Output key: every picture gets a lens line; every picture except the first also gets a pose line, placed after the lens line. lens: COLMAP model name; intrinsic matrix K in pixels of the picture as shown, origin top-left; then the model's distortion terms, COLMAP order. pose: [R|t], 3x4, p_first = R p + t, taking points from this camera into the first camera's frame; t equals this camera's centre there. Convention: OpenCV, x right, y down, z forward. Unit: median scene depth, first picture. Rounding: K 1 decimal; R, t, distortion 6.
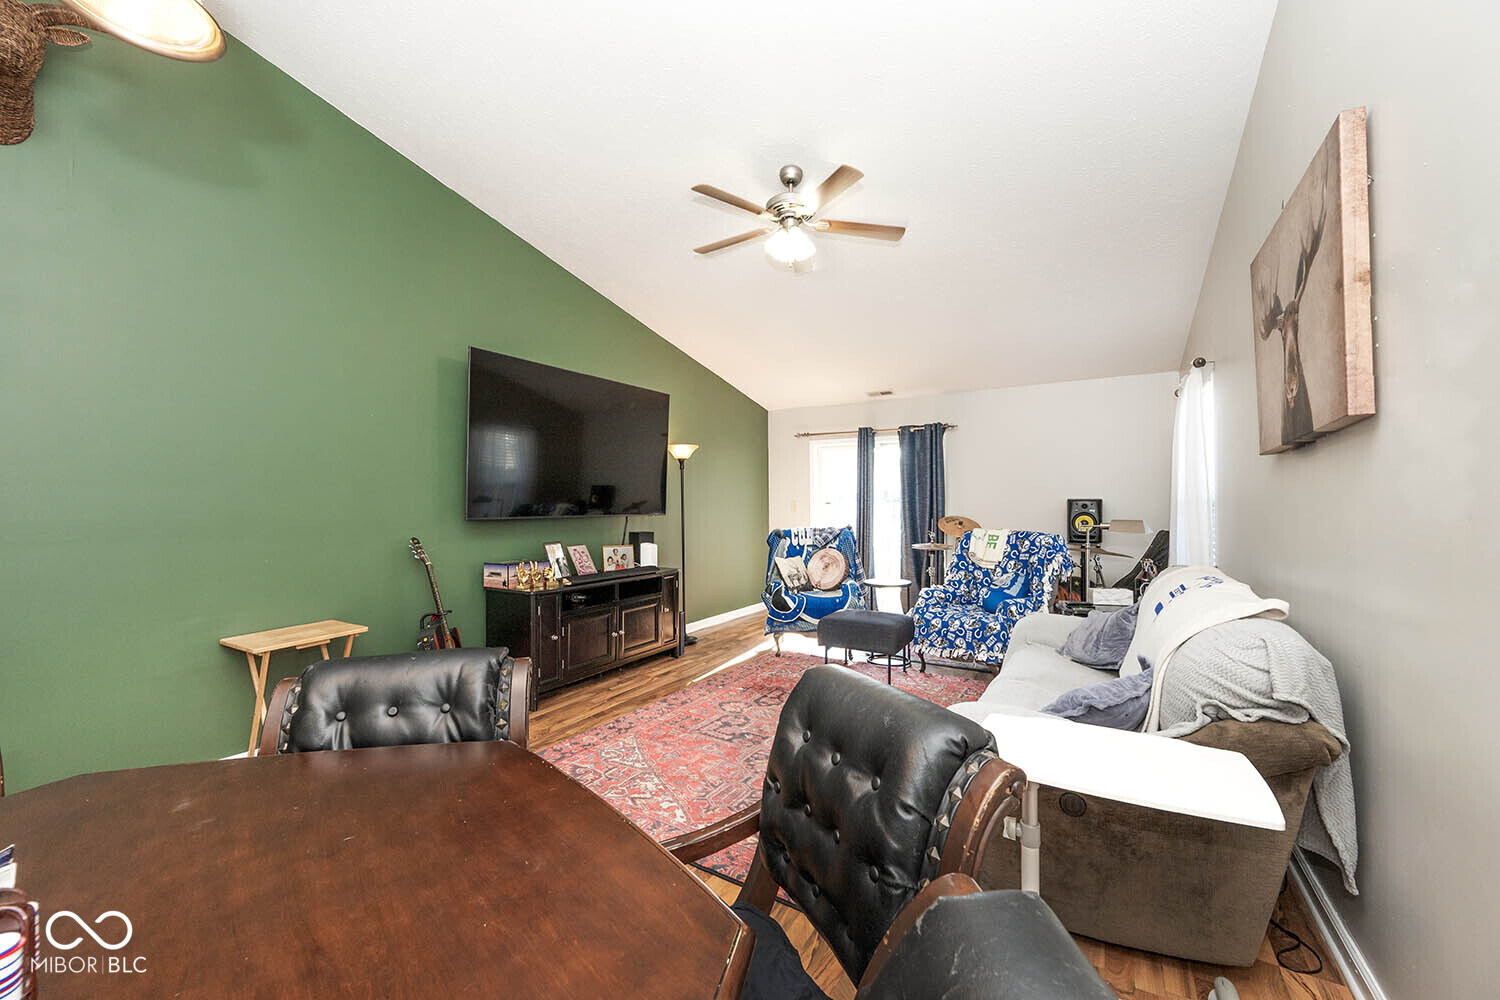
lens RADIAL K [[589.9, 0, 750.0], [0, 589.9, 500.0], [0, 0, 1]] dist [0.000368, 0.000106]
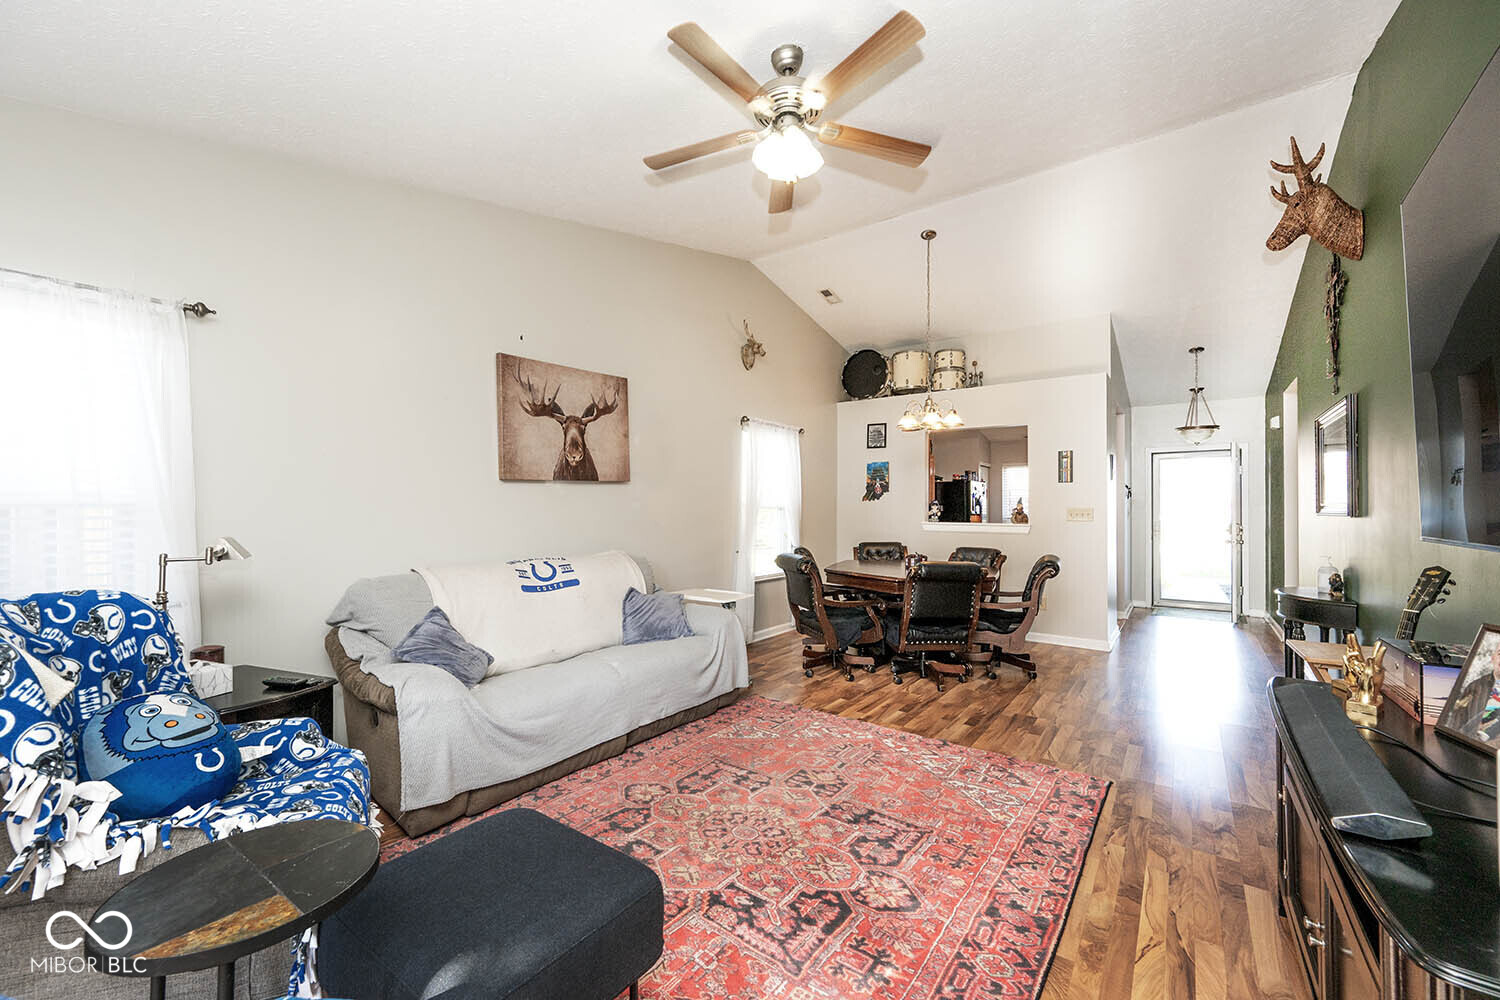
lens RADIAL K [[589.9, 0, 750.0], [0, 589.9, 500.0], [0, 0, 1]] dist [0.000368, 0.000106]
pose [[-0.995590, 0.003447, 0.093746, 0.047404], [0.001295, 0.999734, -0.023015, 0.011432], [-0.093801, -0.022792, -0.995330, 1.678585]]
